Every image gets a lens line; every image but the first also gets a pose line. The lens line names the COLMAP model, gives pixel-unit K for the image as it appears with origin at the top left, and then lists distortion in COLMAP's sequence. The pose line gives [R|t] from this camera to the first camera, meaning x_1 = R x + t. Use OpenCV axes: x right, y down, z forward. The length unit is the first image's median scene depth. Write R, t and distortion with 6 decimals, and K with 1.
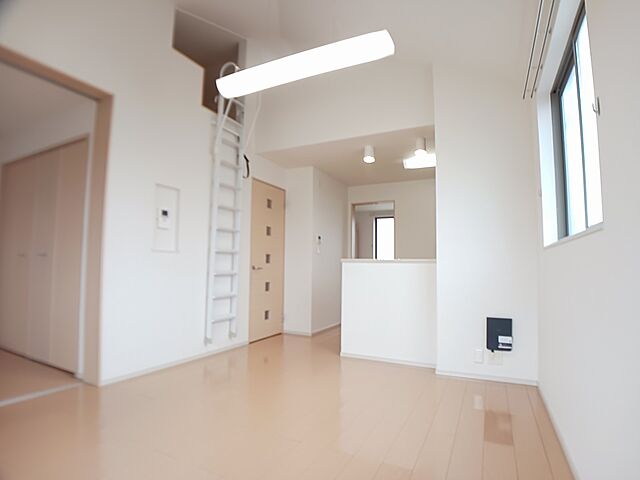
lens RADIAL K [[350.5, 0, 320.0], [0, 350.5, 240.0], [0, 0, 1]] dist [-0.150638, -0.000263]
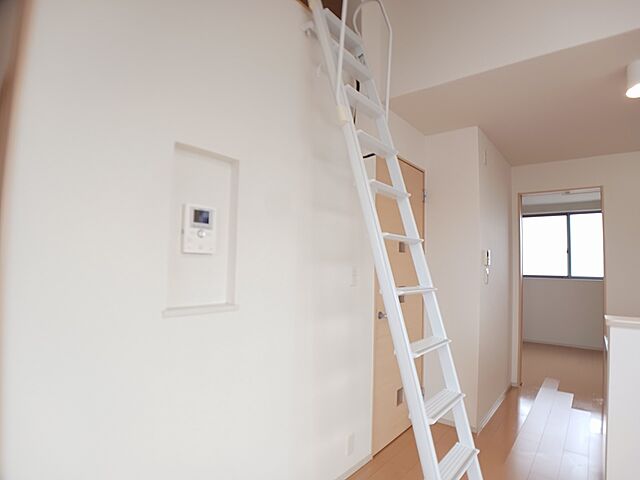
lens RADIAL K [[356.6, 0, 320.0], [0, 356.6, 240.0], [0, 0, 1]] dist [-0.000778, -0.000114]
pose [[0.973756, -0.001760, -0.227587, -0.169333], [0.003743, 0.999959, 0.008281, -0.042551], [0.227563, -0.008915, 0.973723, 0.476492]]
